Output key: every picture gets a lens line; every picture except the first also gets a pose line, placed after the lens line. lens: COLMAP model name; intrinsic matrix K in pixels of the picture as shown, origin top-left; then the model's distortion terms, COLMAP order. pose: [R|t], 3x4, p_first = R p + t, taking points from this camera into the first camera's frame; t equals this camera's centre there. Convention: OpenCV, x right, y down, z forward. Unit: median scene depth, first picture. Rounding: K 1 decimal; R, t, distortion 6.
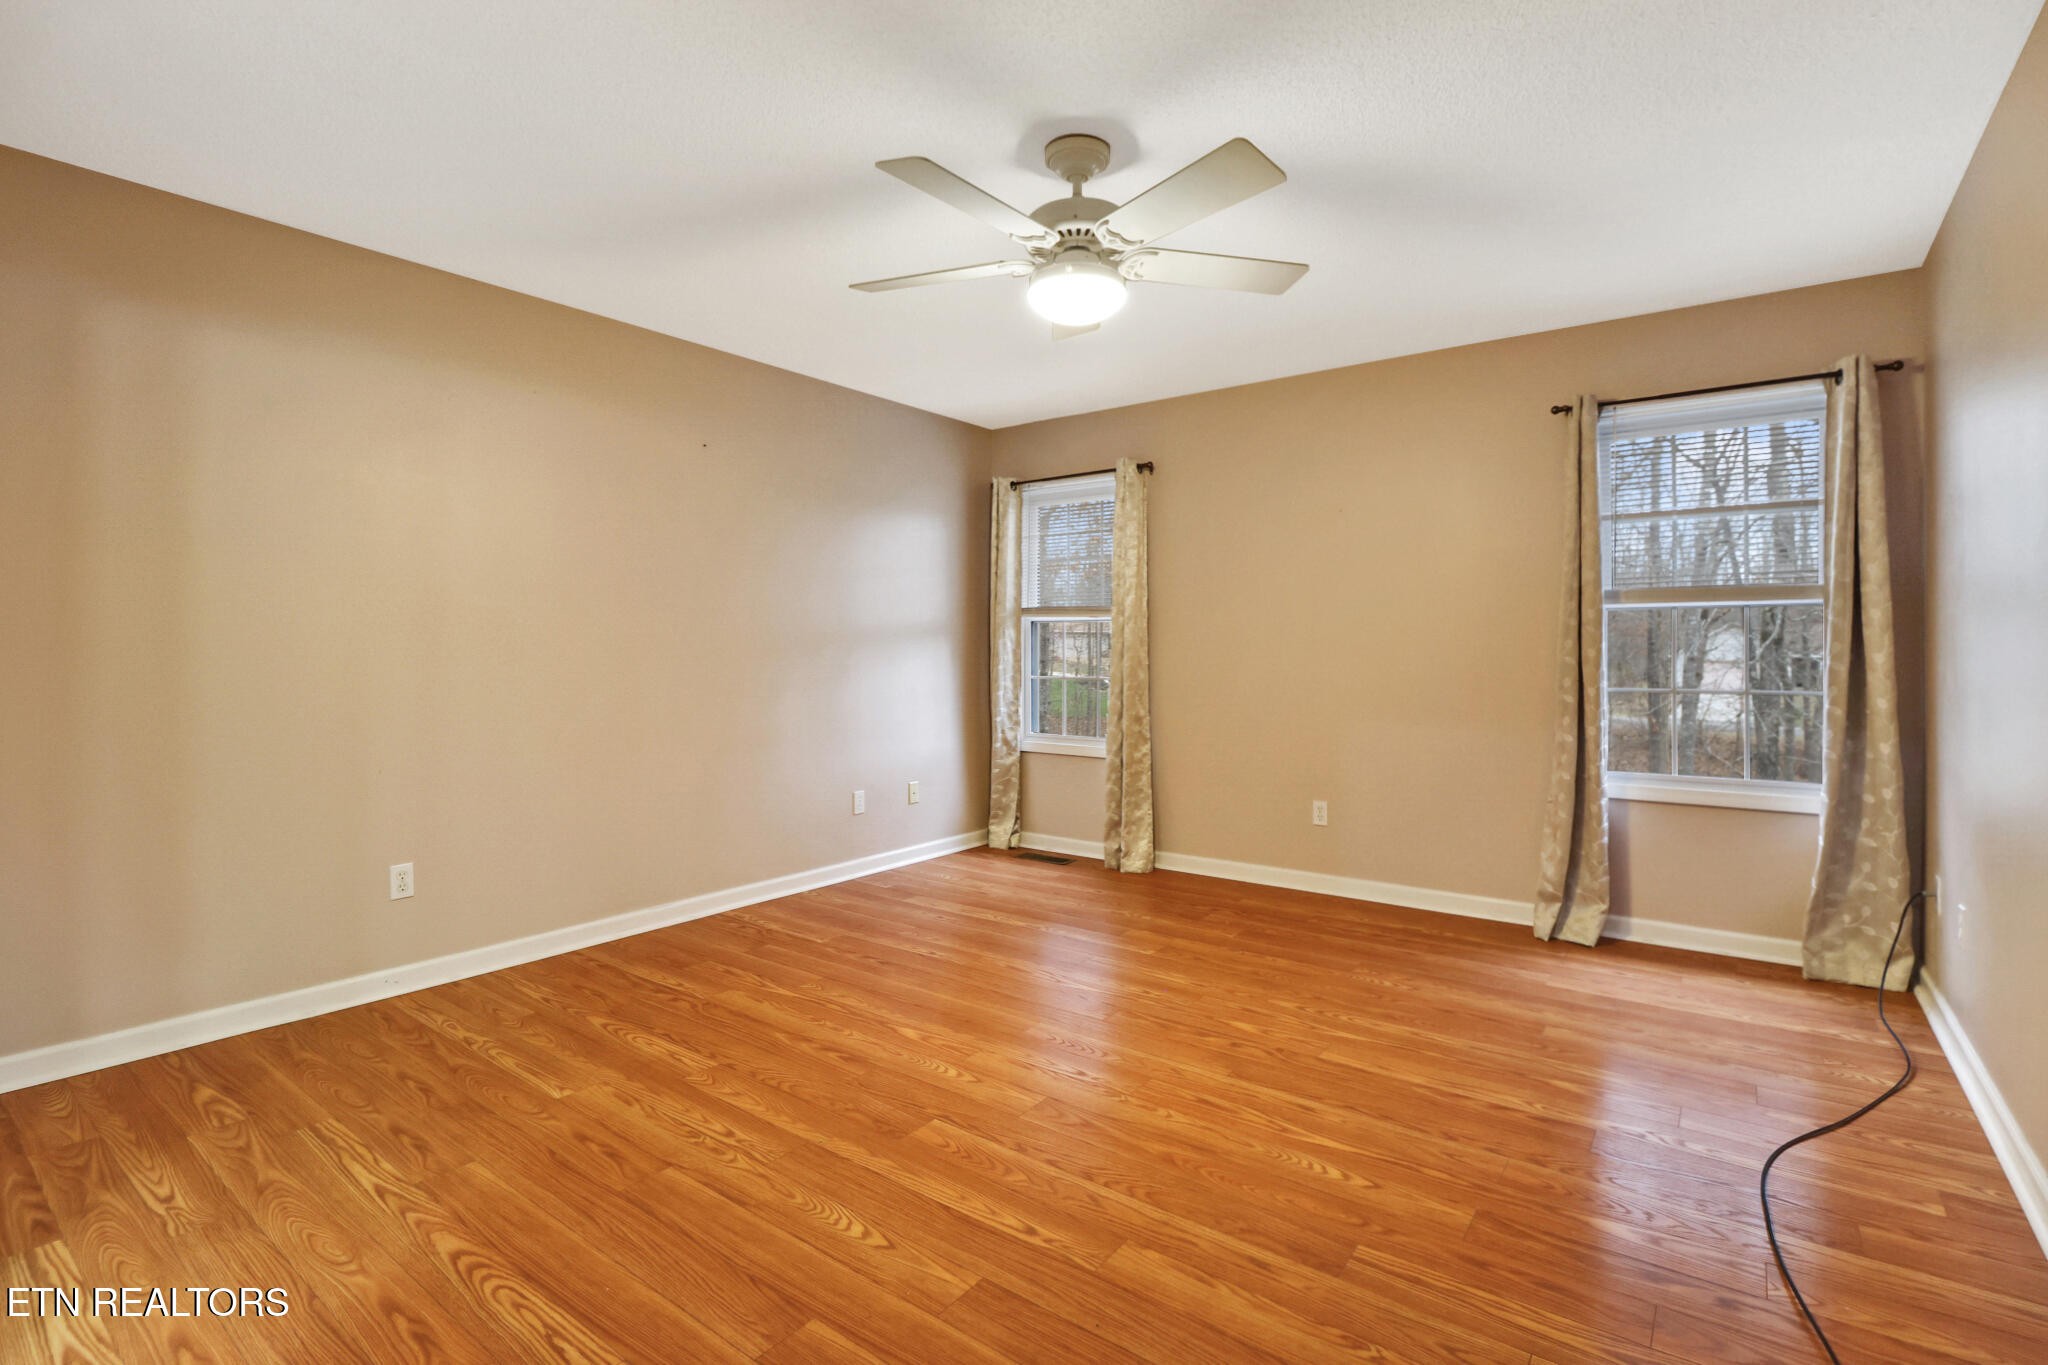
lens RADIAL K [[952.1, 0, 1018.6], [0, 952.1, 654.3], [0, 0, 1]] dist [-0.008250, -0.000886]
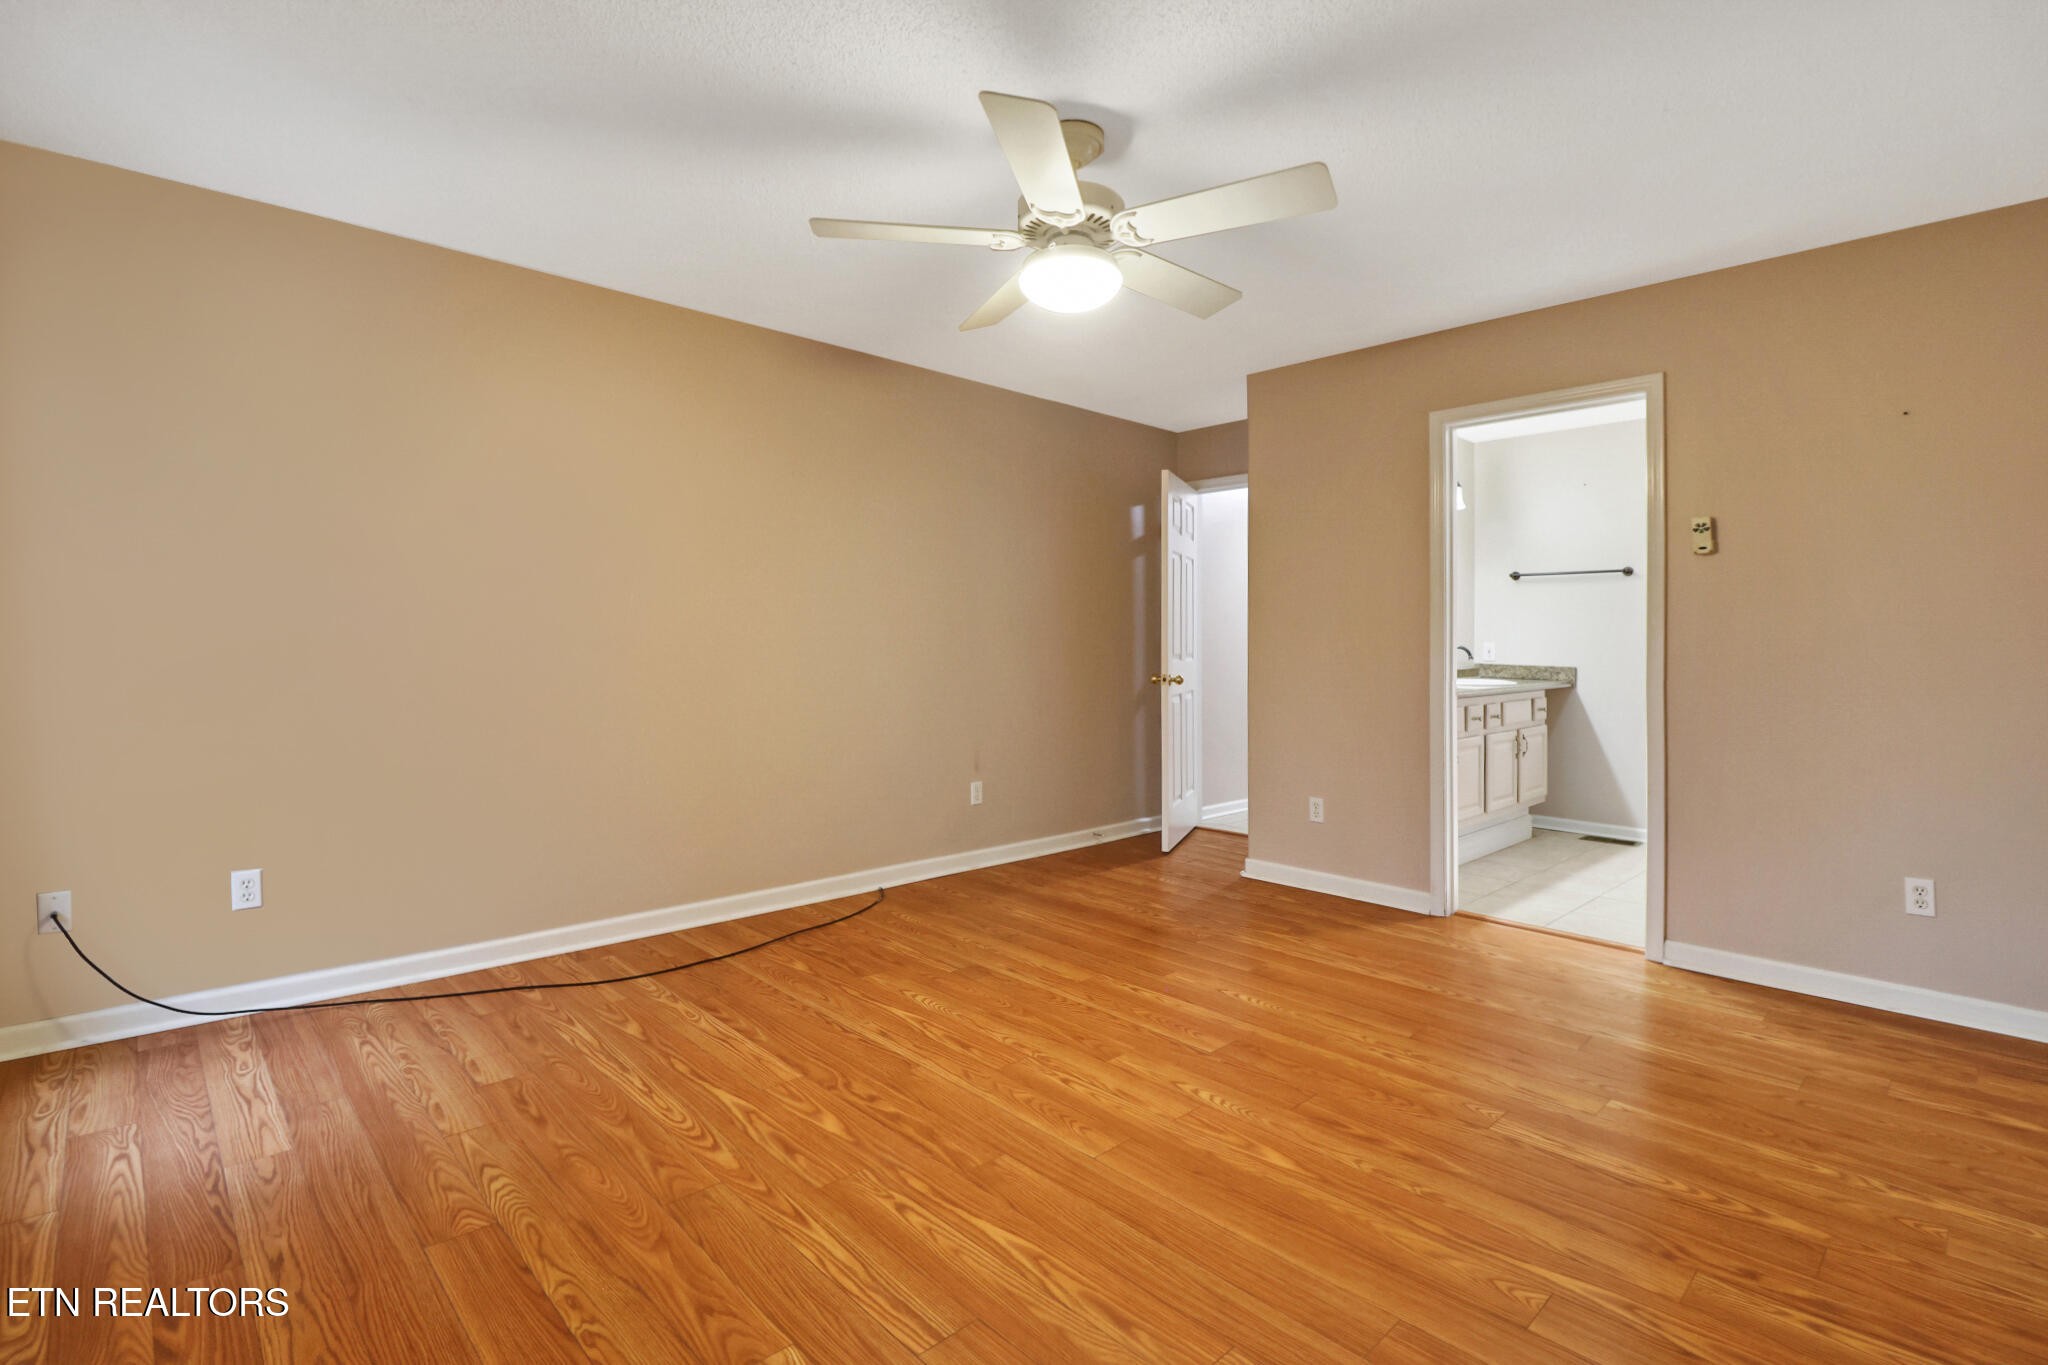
lens RADIAL K [[952.1, 0, 1018.6], [0, 952.1, 654.3], [0, 0, 1]] dist [-0.008250, -0.000886]
pose [[-0.986436, -0.008746, 0.163913, -0.039809], [-0.006400, 0.999869, 0.014837, 0.000711], [-0.164022, 0.013586, -0.986363, 1.952629]]
